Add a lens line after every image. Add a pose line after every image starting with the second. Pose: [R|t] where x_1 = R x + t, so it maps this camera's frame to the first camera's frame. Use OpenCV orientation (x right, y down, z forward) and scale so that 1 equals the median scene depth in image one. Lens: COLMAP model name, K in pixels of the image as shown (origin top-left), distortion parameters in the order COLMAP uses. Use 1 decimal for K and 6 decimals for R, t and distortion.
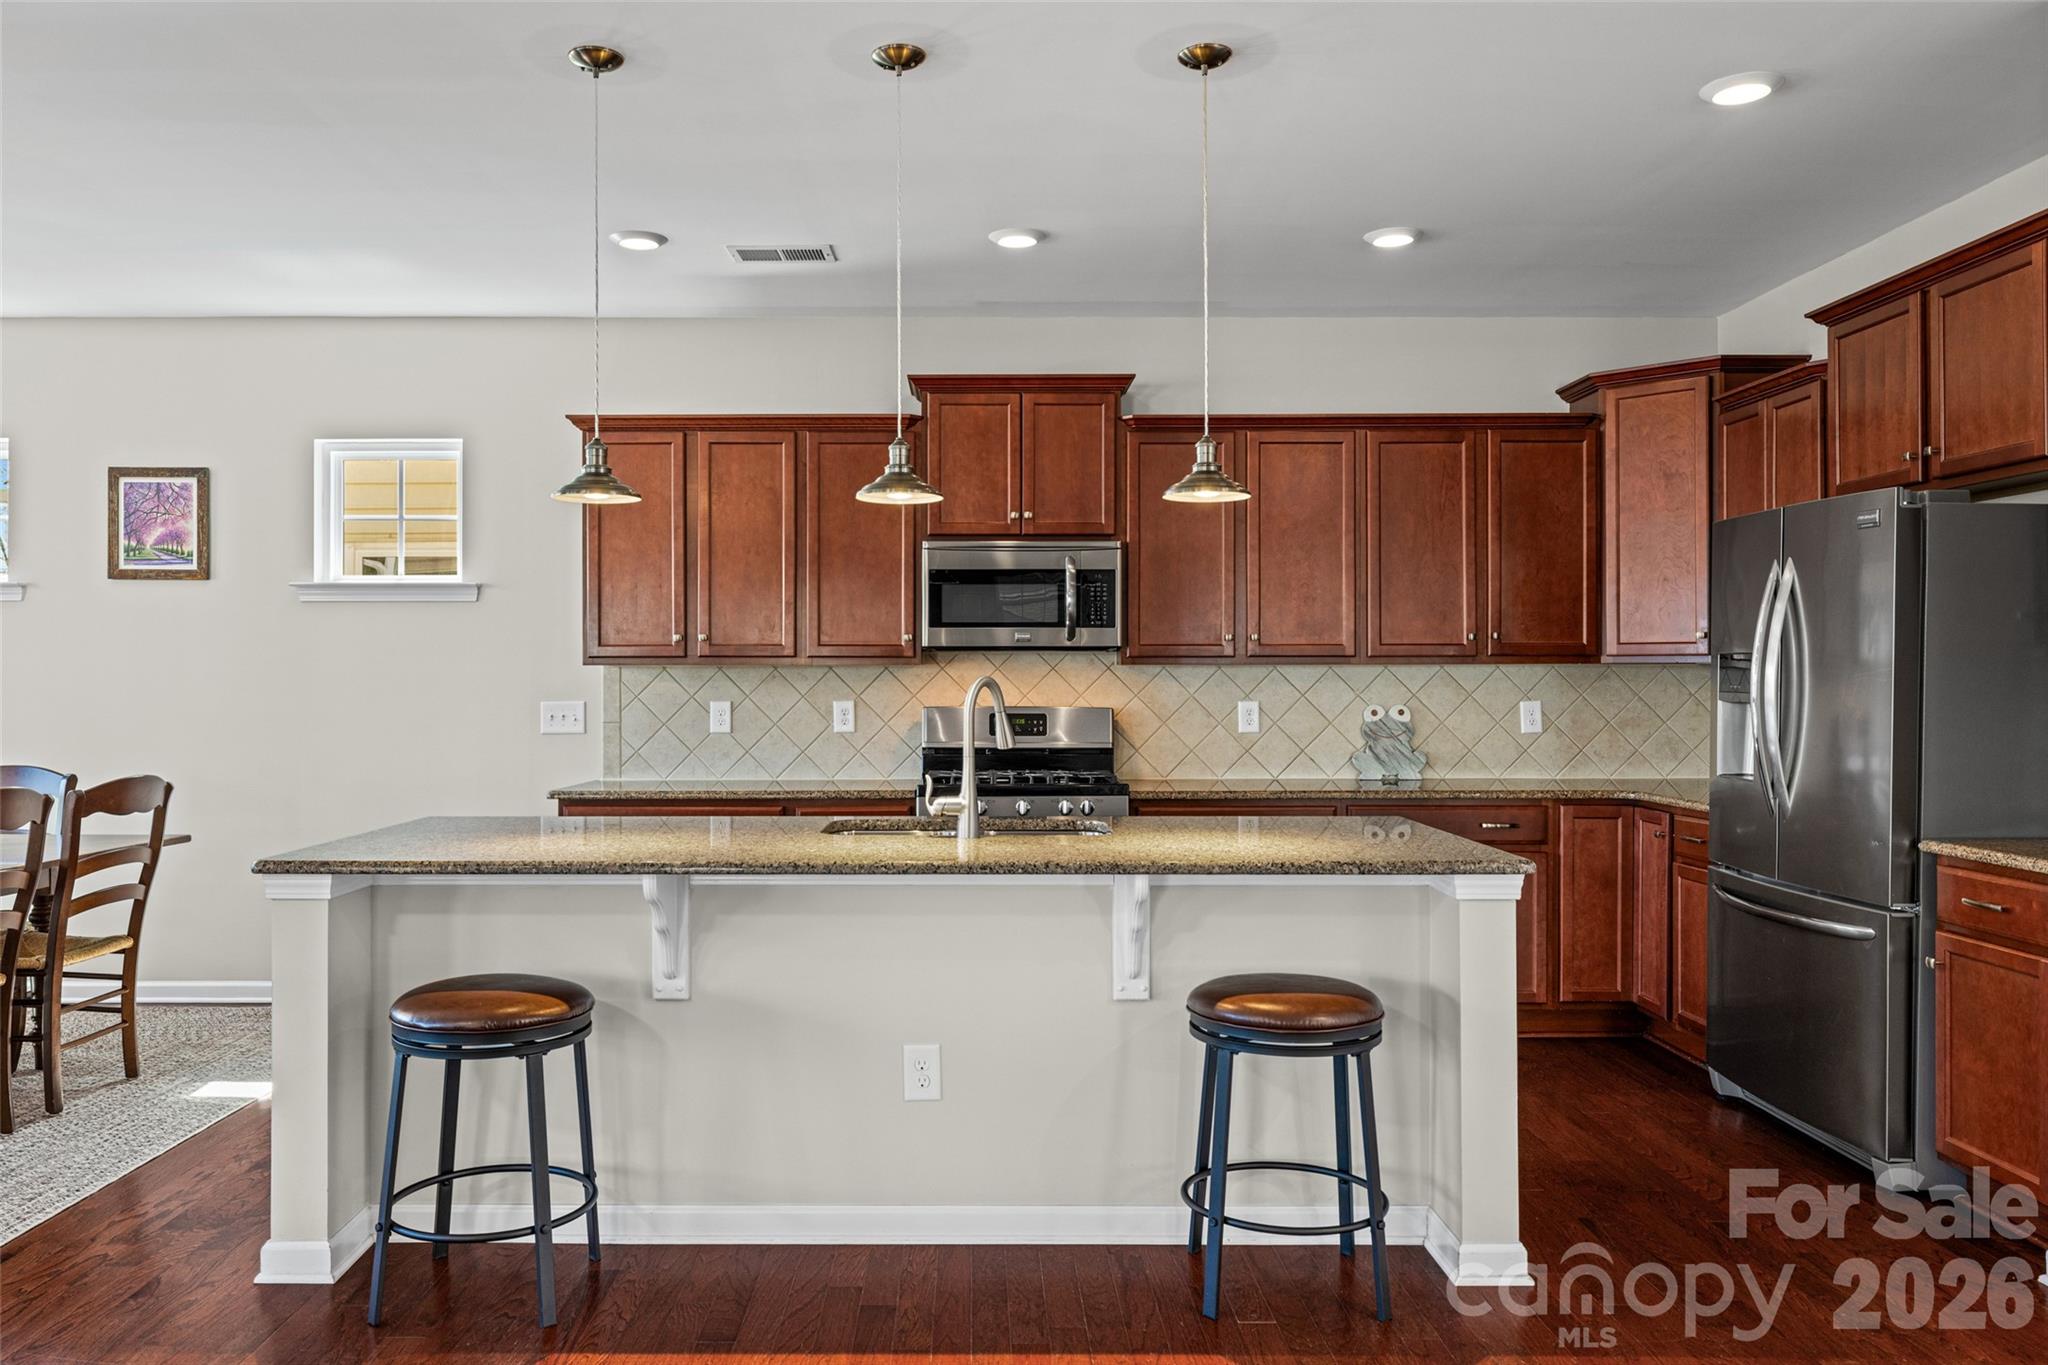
lens RADIAL K [[1495.2, 0, 975.5], [0, 1495.2, 667.5], [0, 0, 1]] dist [-0.004559, 0.009542]
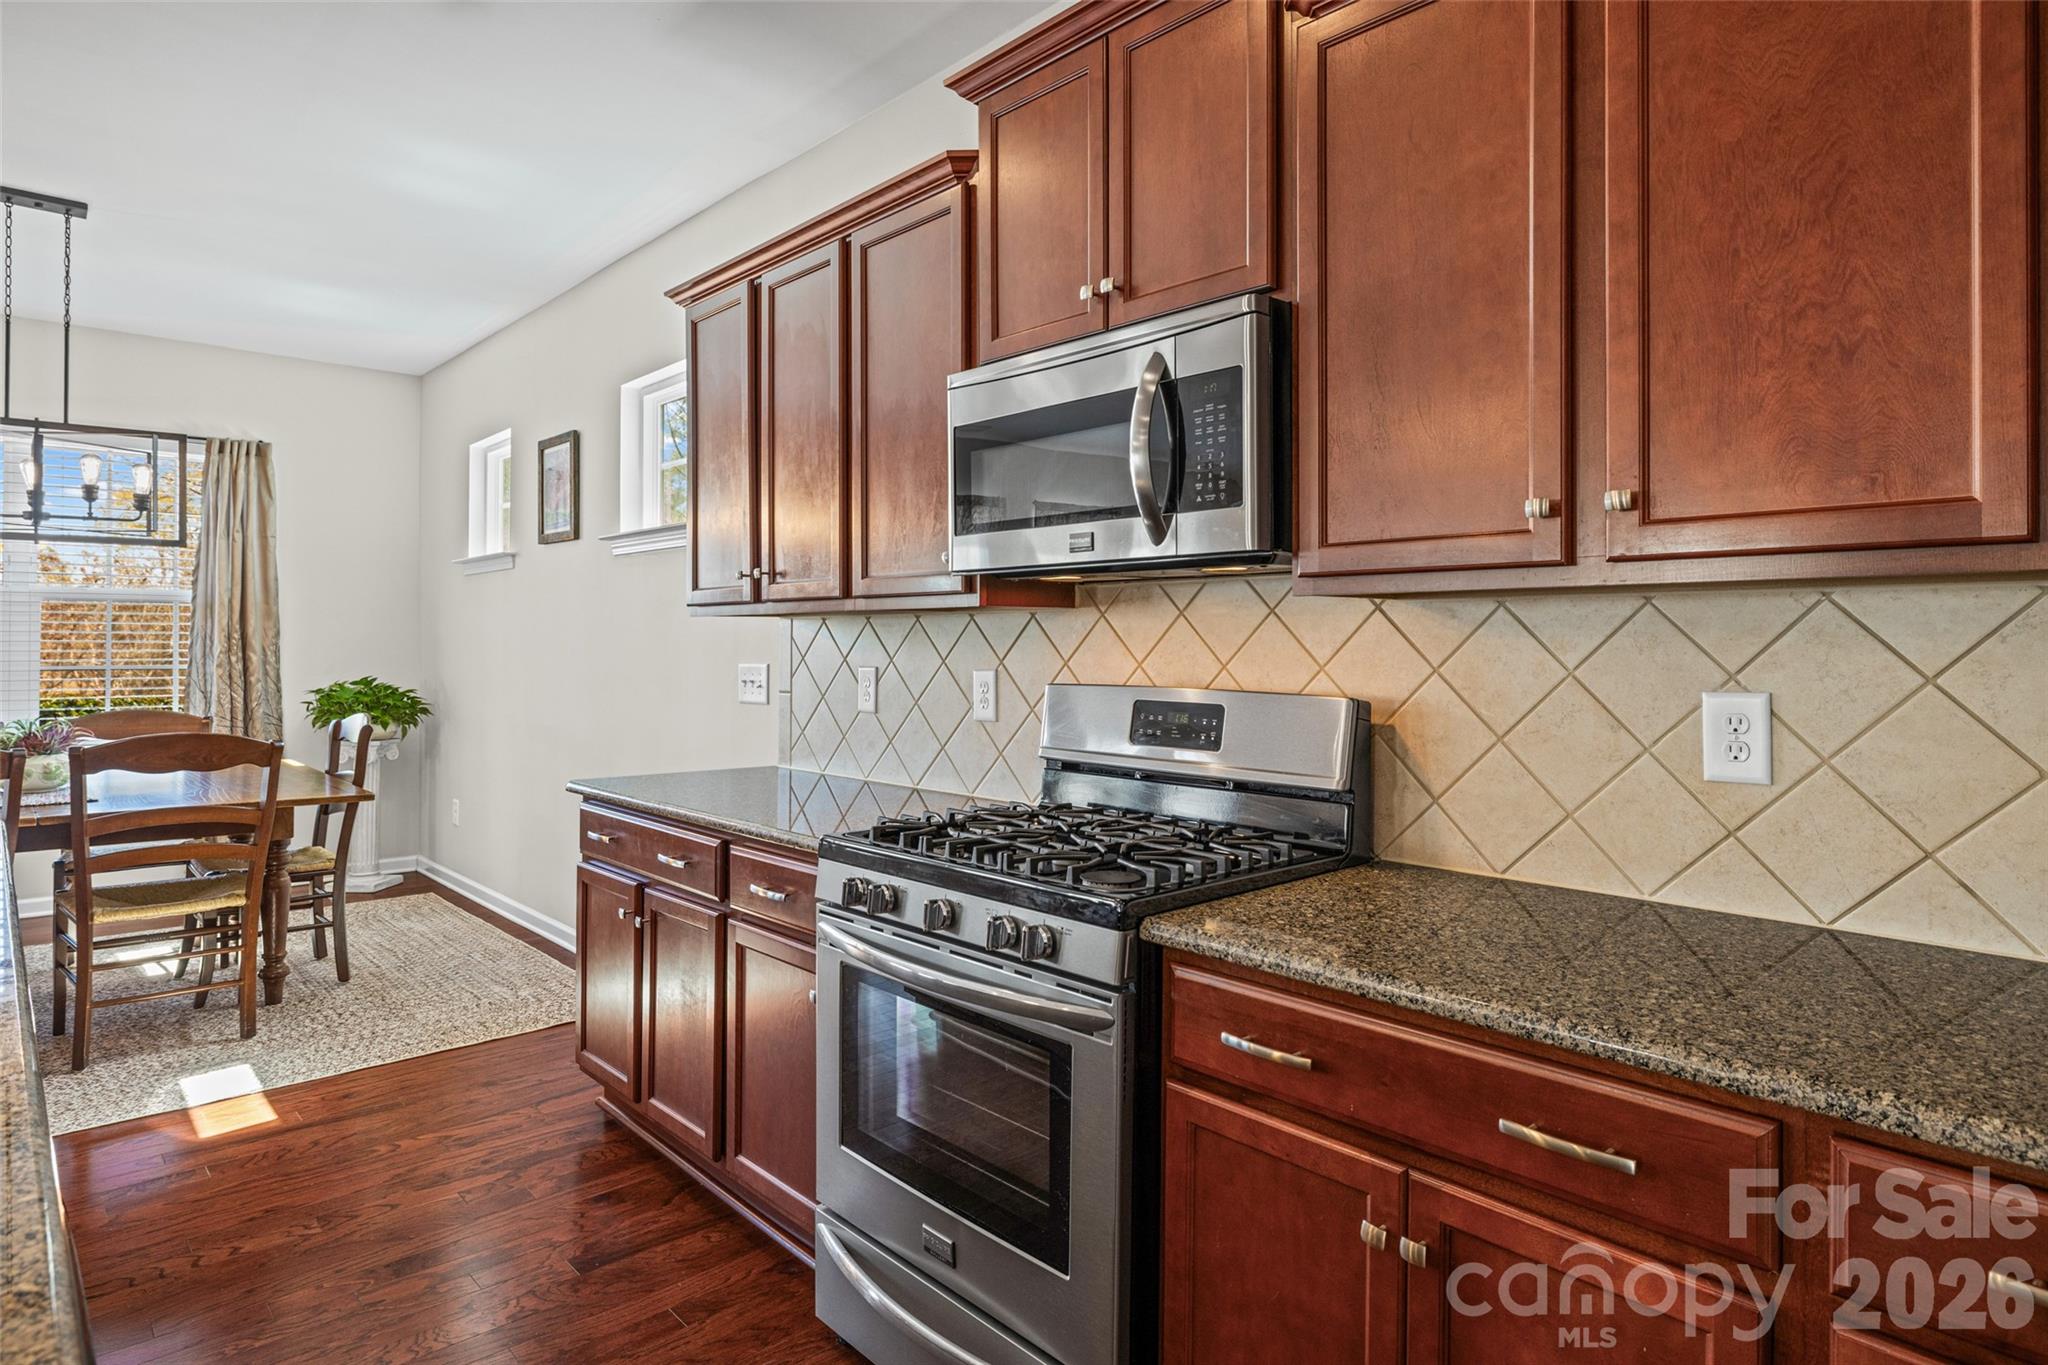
lens RADIAL K [[1117.0, 0, 1023.9], [0, 1117.0, 642.6], [0, 0, 1]] dist [-0.003435, -0.001314]
pose [[0.685671, 0.002740, -0.727906, 0.273809], [0.001256, 0.999987, 0.004947, 0.009438], [0.727910, -0.004306, 0.685659, 0.733465]]
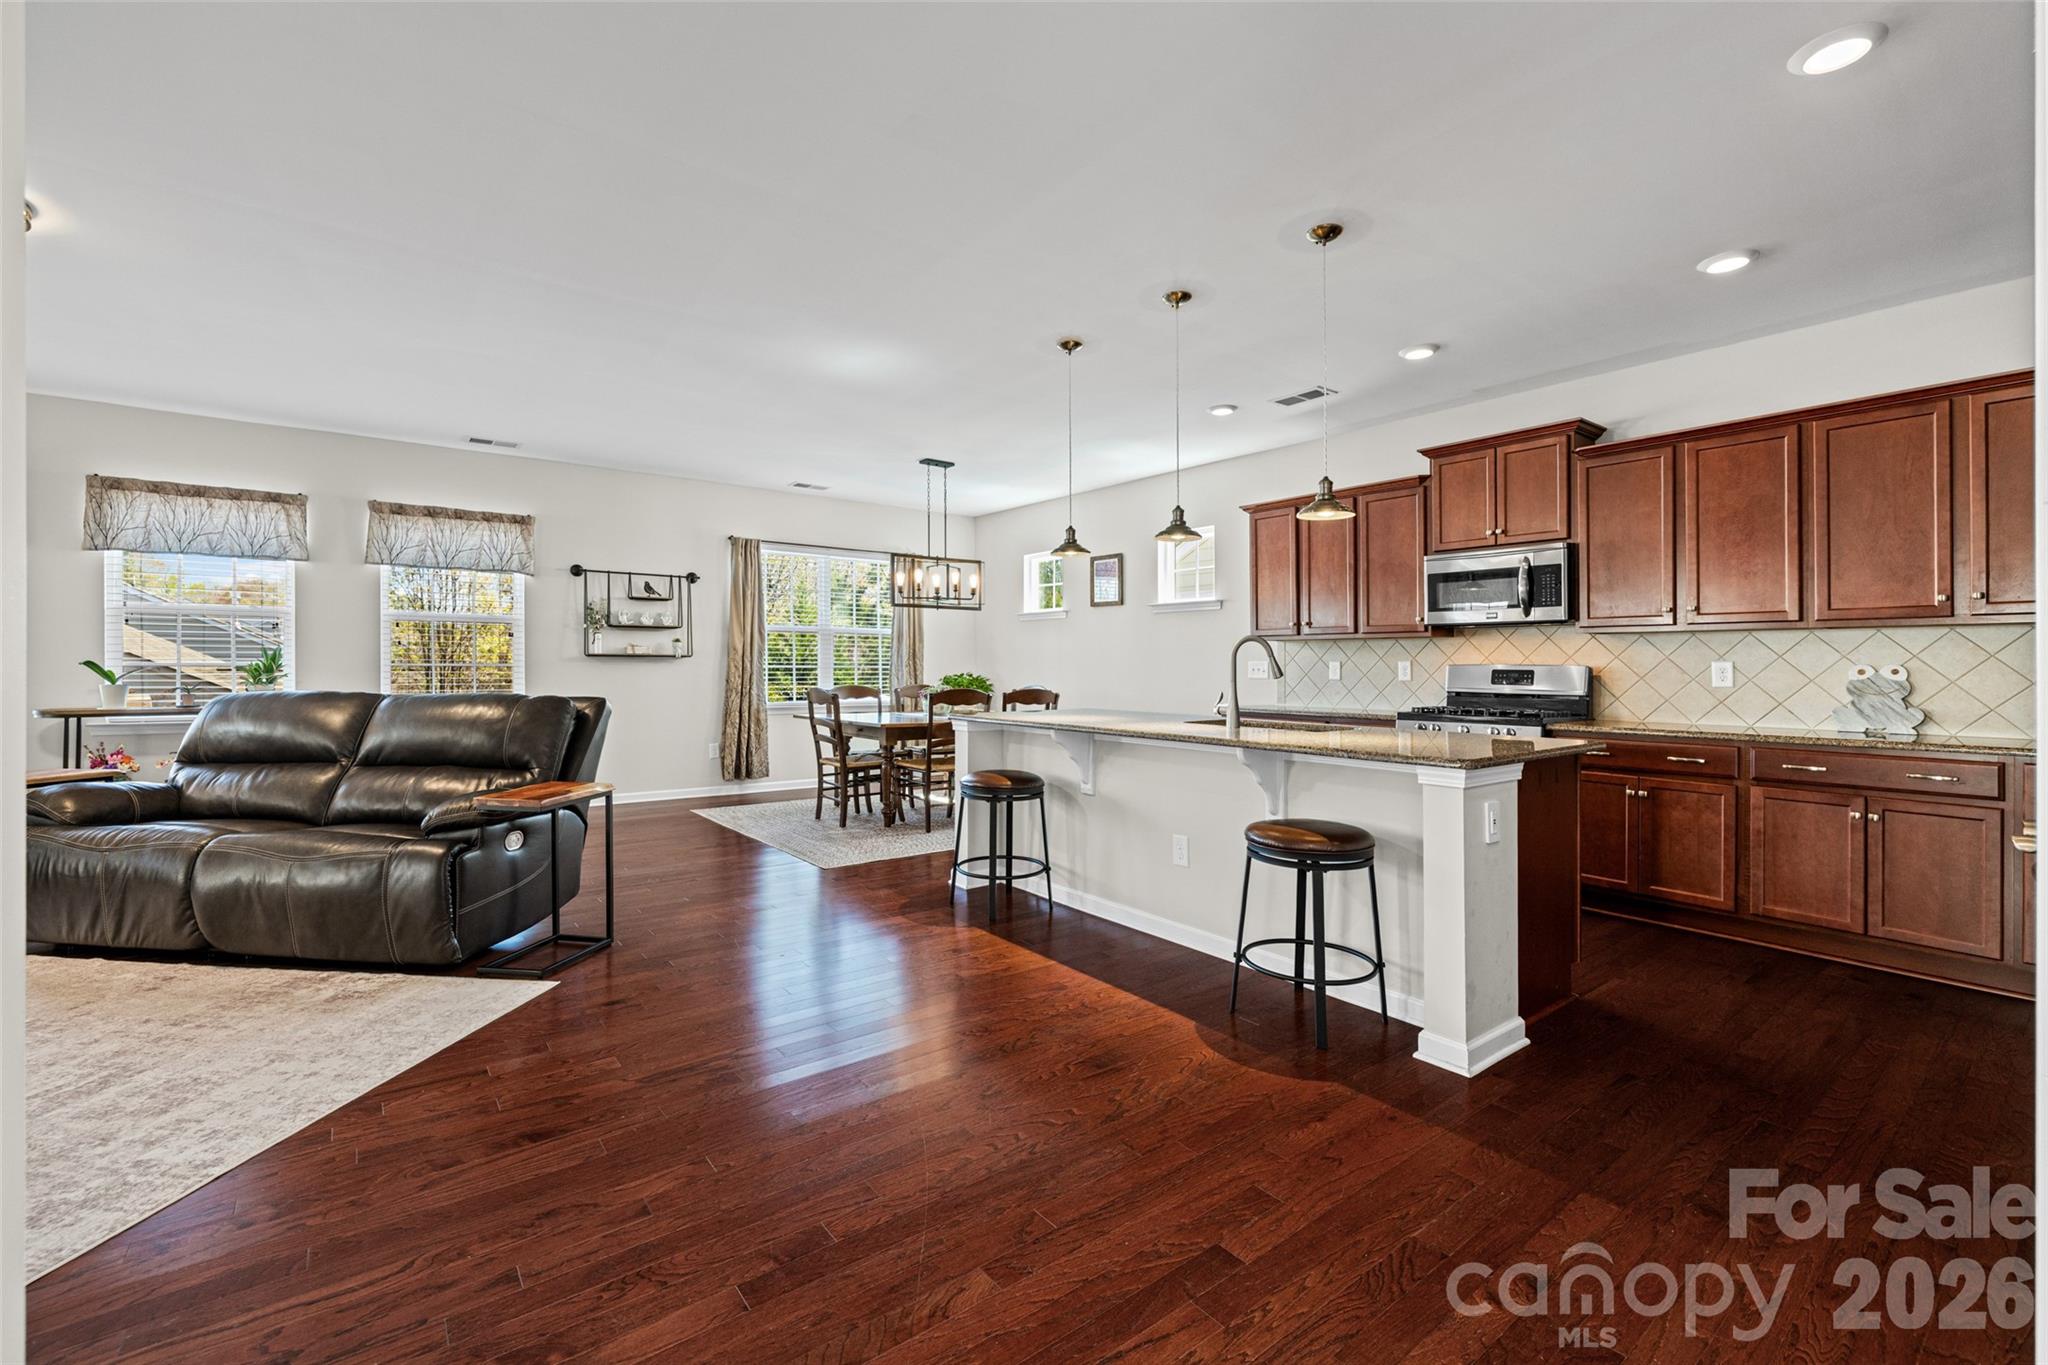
lens RADIAL K [[871.8, 0, 1019.7], [0, 871.8, 668.4], [0, 0, 1]] dist [0.001195, -0.000355]
pose [[0.611620, 0.007682, -0.791114, 0.417192], [0.000490, 0.999949, 0.010089, 0.021881], [0.791152, -0.006558, 0.611585, 0.114828]]
